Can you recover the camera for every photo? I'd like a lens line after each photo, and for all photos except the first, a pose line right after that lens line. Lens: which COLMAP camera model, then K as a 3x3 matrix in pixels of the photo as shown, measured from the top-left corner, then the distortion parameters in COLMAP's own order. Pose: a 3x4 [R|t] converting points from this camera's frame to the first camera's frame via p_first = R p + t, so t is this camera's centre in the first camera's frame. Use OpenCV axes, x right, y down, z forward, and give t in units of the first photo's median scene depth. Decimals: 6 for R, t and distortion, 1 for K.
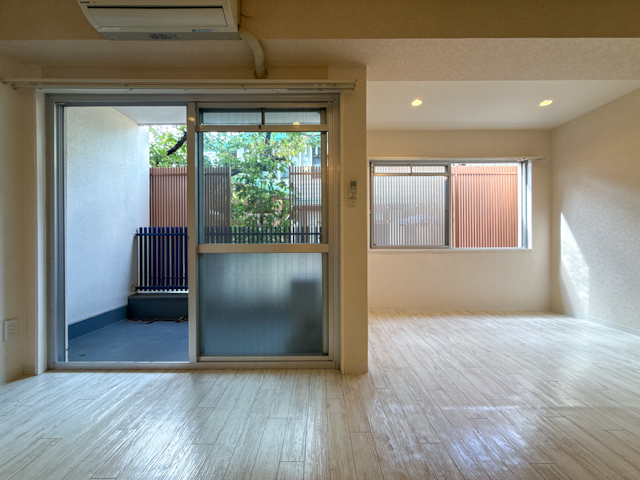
lens RADIAL K [[255.0, 0, 320.0], [0, 255.0, 240.0], [0, 0, 1]] dist [0.000475, 0.000095]
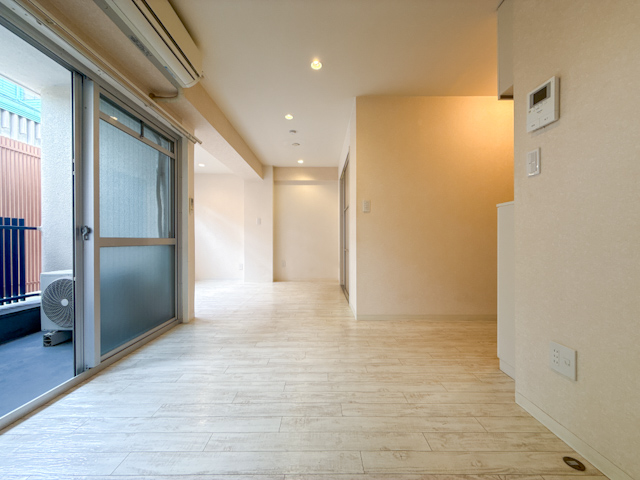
lens RADIAL K [[255.0, 0, 320.0], [0, 255.0, 240.0], [0, 0, 1]] dist [0.000475, 0.000095]
pose [[-0.004497, 0.004421, 0.999980, -1.412742], [-0.003147, 0.999985, -0.004435, 0.026569], [-0.999985, -0.003167, -0.004483, 0.196275]]
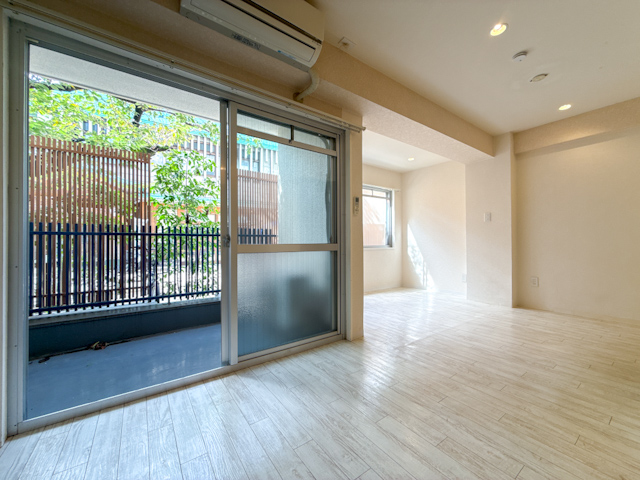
lens RADIAL K [[255.0, 0, 320.0], [0, 255.0, 240.0], [0, 0, 1]] dist [0.000475, 0.000095]
pose [[0.812763, 0.006433, 0.582559, -0.799468], [-0.002344, 0.999967, -0.007773, 0.004601], [-0.582590, 0.004952, 0.812751, 0.000382]]
